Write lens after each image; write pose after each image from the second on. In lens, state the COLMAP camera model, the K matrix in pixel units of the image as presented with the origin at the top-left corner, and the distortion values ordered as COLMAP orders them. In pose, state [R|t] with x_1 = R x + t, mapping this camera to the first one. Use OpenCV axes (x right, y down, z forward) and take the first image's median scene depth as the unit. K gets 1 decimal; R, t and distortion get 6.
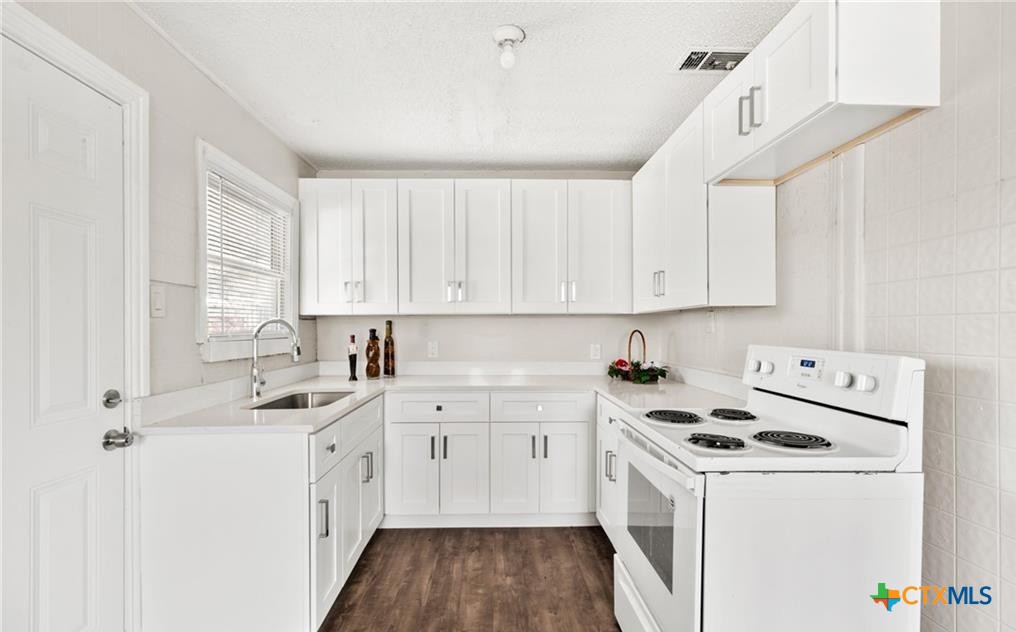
lens RADIAL K [[470.0, 0, 508.5], [0, 470.0, 334.8], [0, 0, 1]] dist [0.001904, -0.000118]
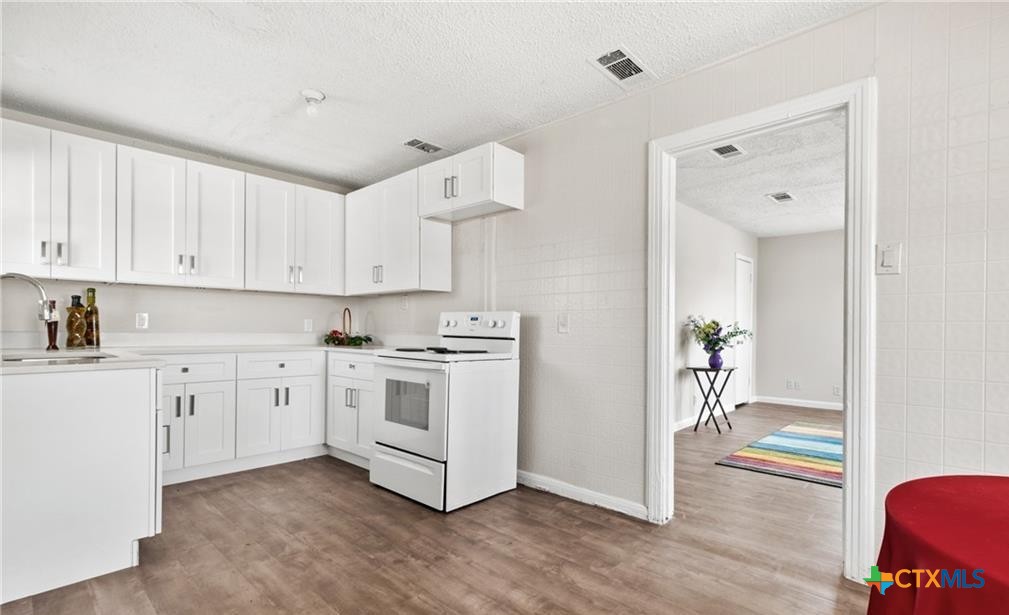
lens RADIAL K [[478.9, 0, 504.6], [0, 478.9, 328.4], [0, 0, 1]] dist [0.001391, 0.000072]
pose [[0.718020, 0.012425, 0.695912, -0.390553], [-0.004293, 0.999901, -0.013422, 0.071389], [-0.696009, 0.006650, 0.718002, -0.315487]]
